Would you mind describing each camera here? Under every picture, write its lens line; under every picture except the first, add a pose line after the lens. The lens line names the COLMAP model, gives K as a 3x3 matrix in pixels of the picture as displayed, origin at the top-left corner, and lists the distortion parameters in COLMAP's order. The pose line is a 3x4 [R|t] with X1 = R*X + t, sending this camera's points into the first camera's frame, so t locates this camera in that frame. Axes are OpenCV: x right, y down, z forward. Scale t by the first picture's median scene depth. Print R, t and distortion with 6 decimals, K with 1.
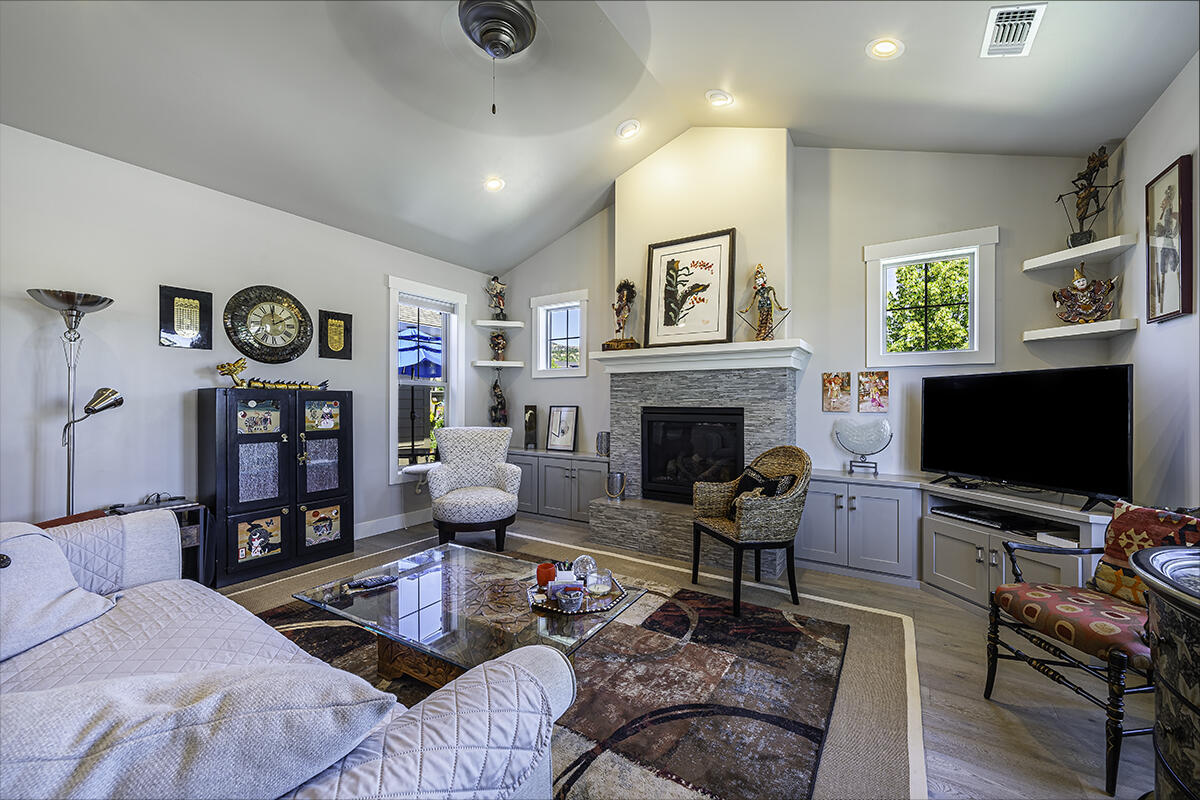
lens RADIAL K [[468.5, 0, 600.0], [0, 468.5, 400.0], [0, 0, 1]] dist [-0.000849, -0.000236]
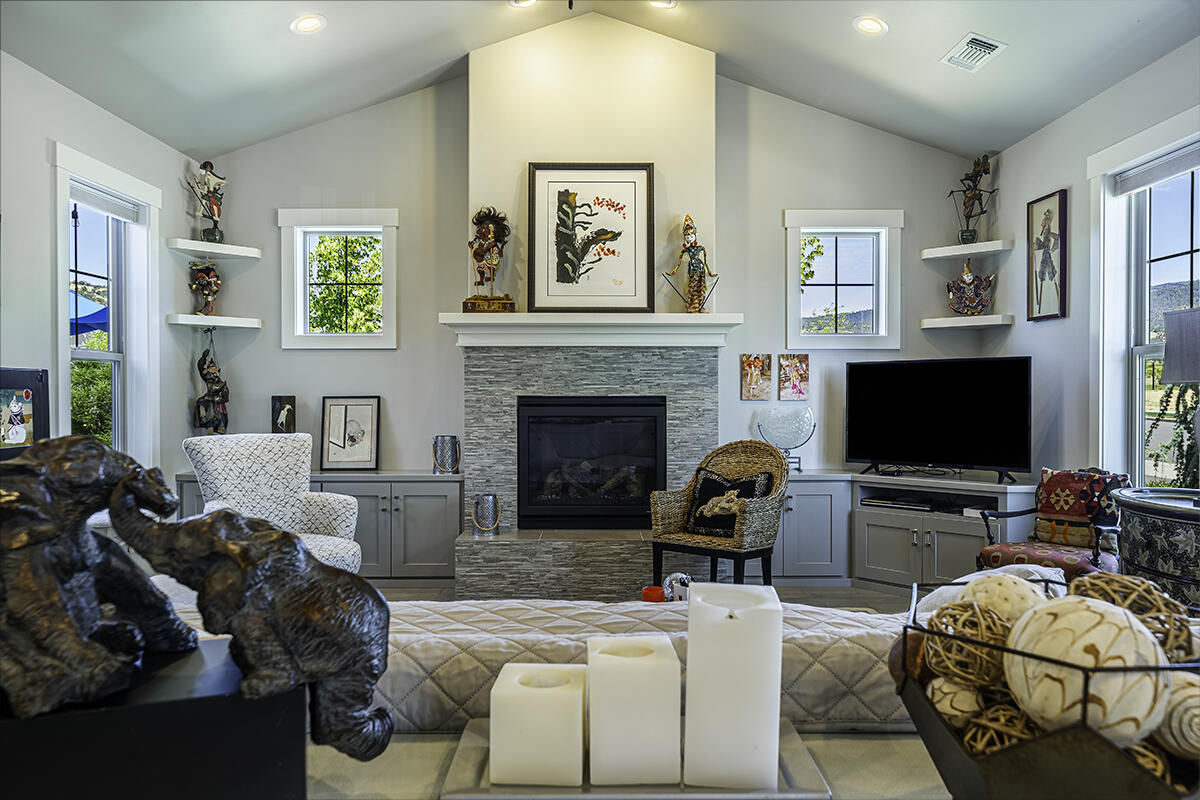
lens RADIAL K [[811.8, 0, 600.0], [0, 811.8, 400.0], [0, 0, 1]] dist [-0.001776, -0.002238]
pose [[0.837337, -0.009652, 0.546601, -0.502860], [0.000183, 0.999849, 0.017375, -0.001106], [-0.546687, -0.014448, 0.837213, -0.071510]]
